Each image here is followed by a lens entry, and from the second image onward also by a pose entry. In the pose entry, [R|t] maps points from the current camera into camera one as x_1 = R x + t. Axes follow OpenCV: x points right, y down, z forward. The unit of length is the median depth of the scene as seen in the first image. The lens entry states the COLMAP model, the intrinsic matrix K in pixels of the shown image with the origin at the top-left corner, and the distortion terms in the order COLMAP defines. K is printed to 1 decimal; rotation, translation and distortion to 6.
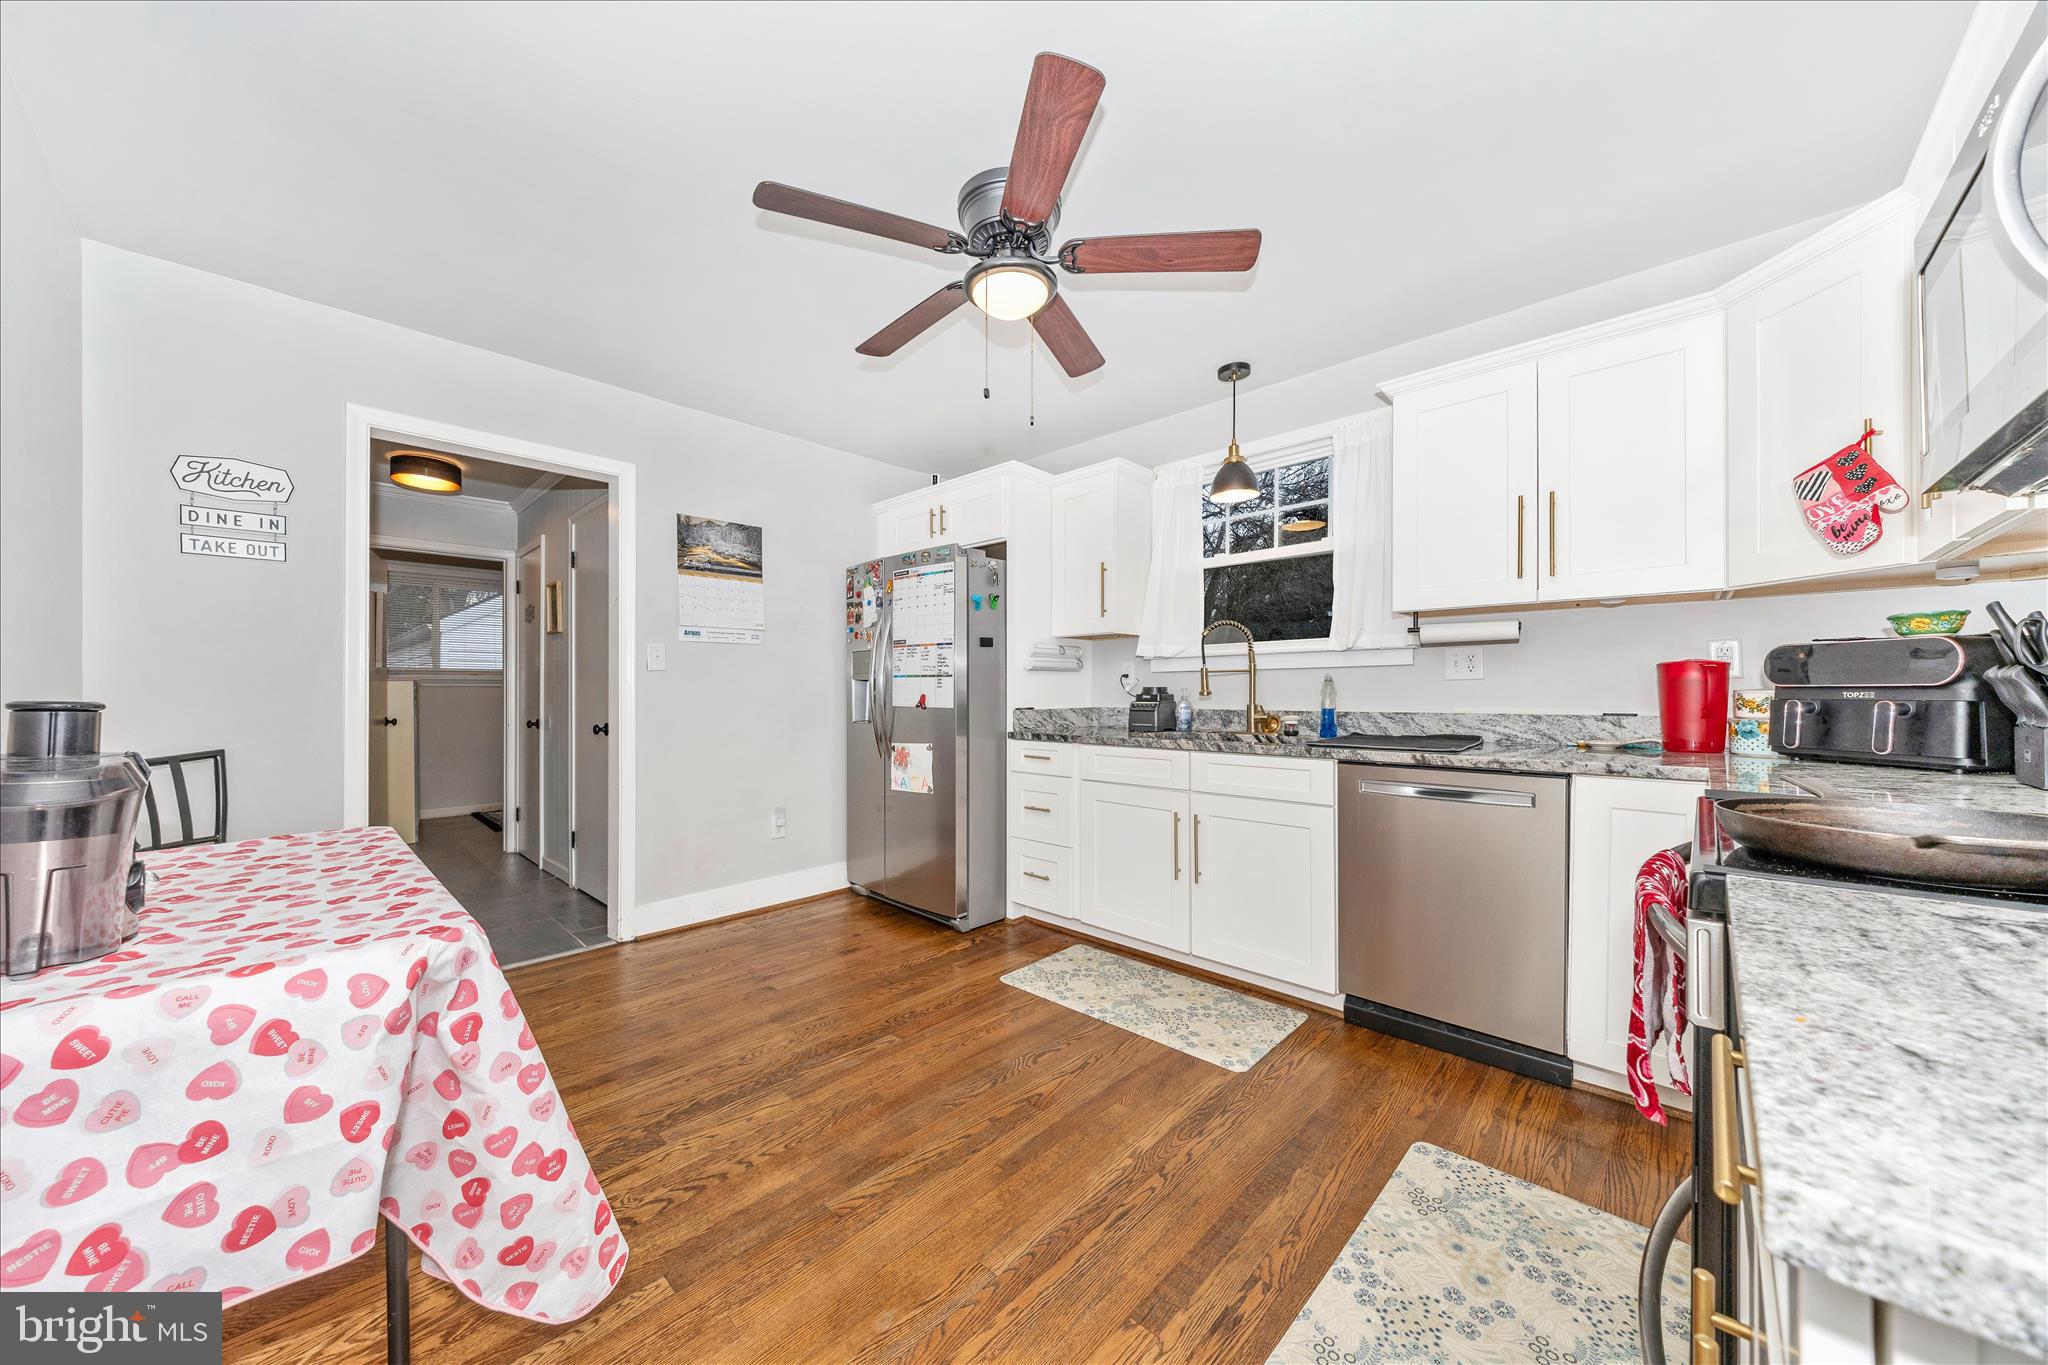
lens RADIAL K [[714.5, 0, 1008.2], [0, 714.5, 695.3], [0, 0, 1]] dist [-0.000080, -0.000020]
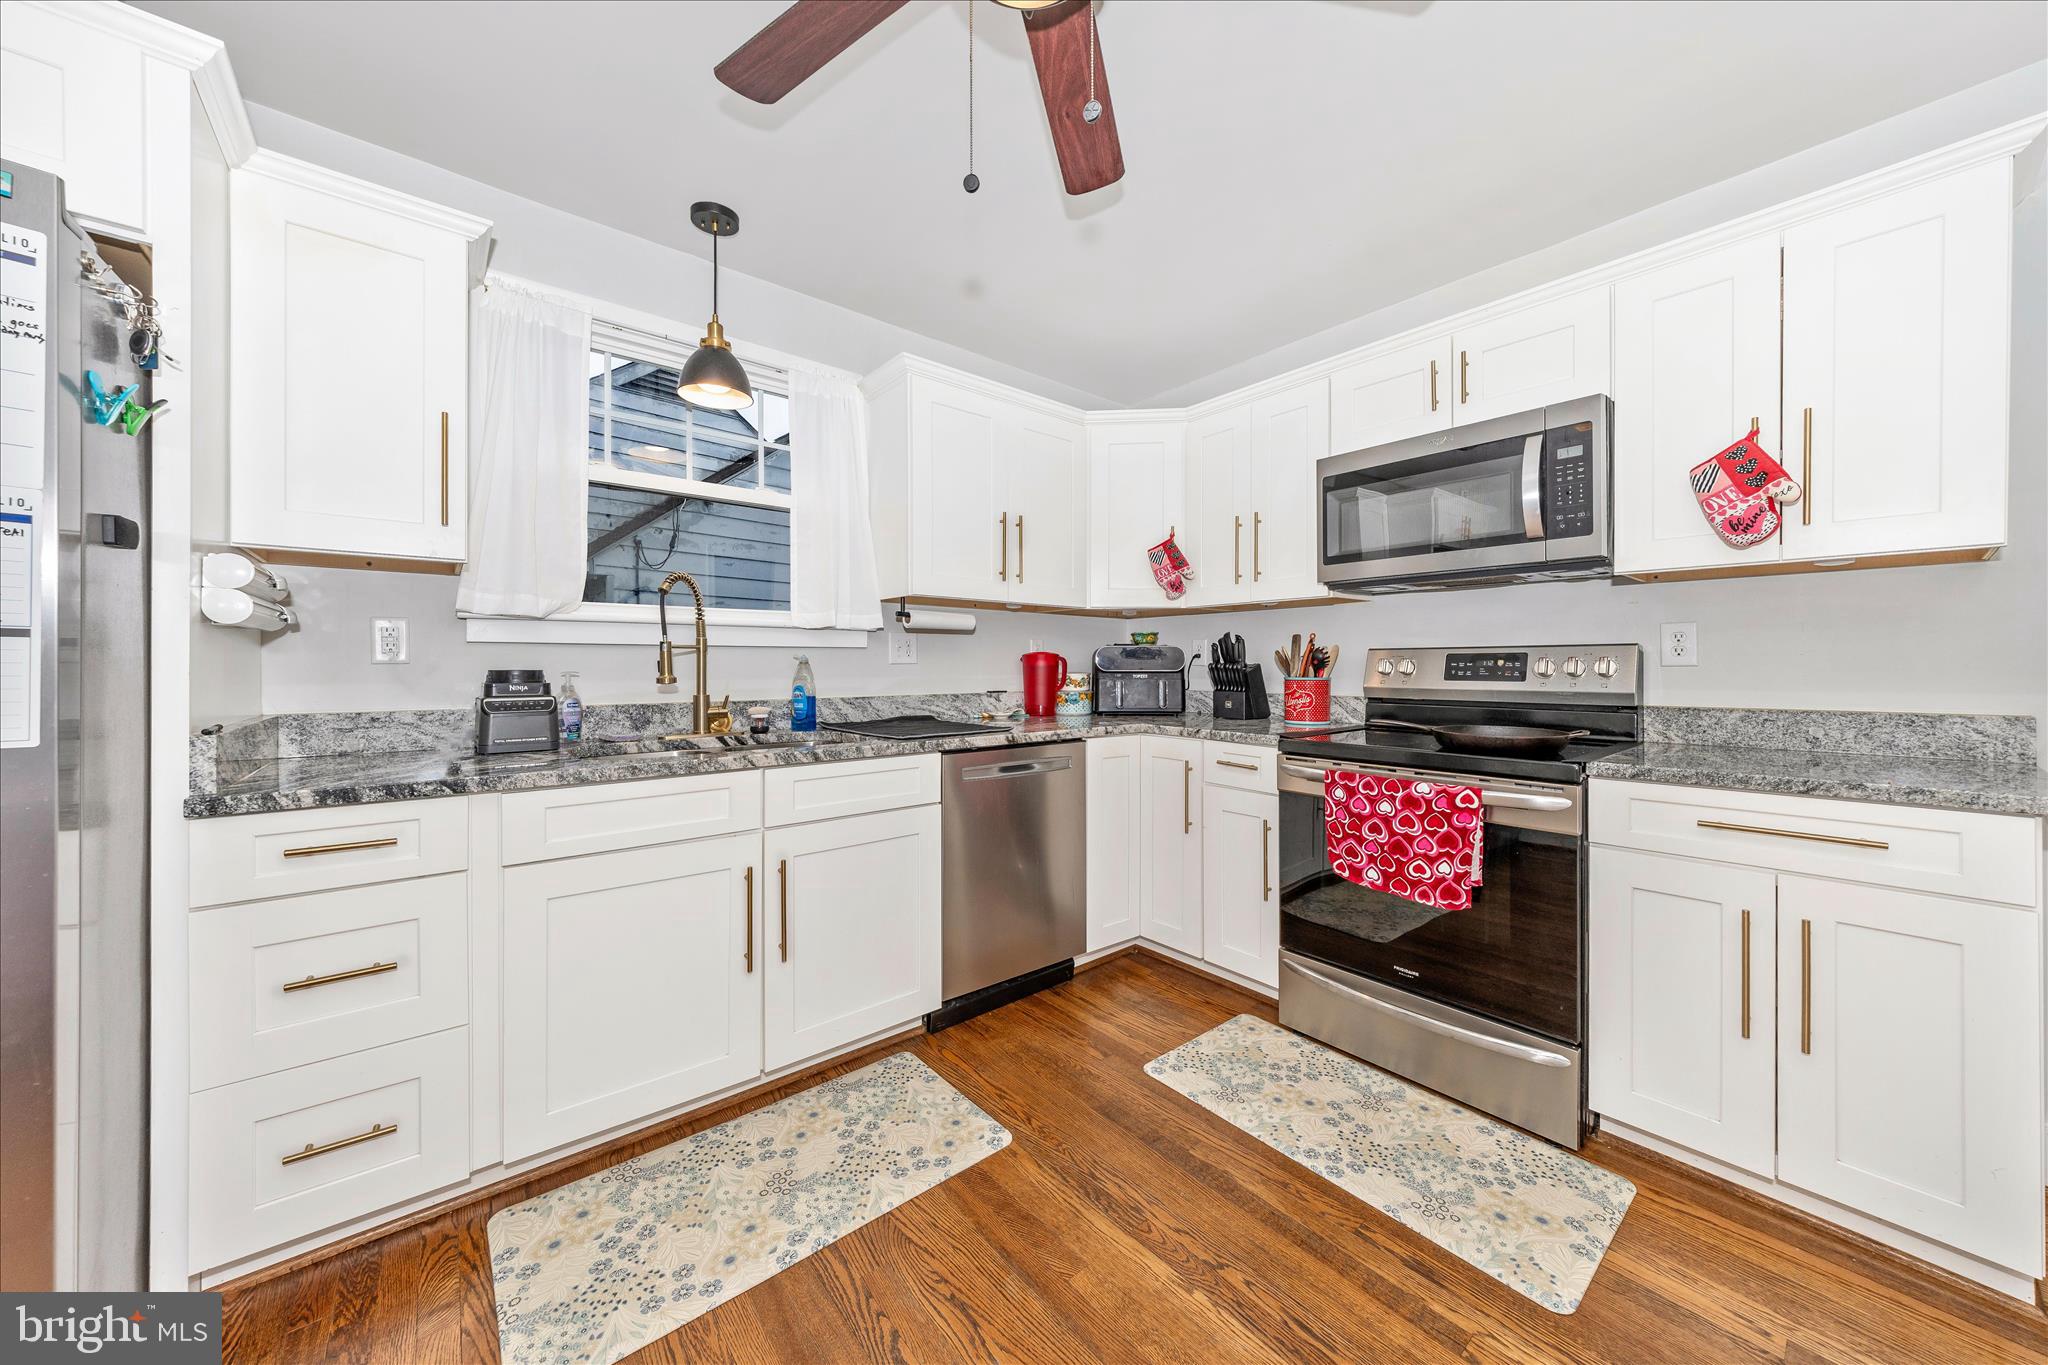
lens RADIAL K [[719.1, 0, 1029.3], [0, 719.1, 665.7], [0, 0, 1]] dist [-0.001065, -0.000156]
pose [[0.103029, -0.000971, 0.994678, -0.428287], [0.002239, 0.999997, 0.000745, -0.020261], [-0.994676, 0.002150, 0.103031, 0.759299]]
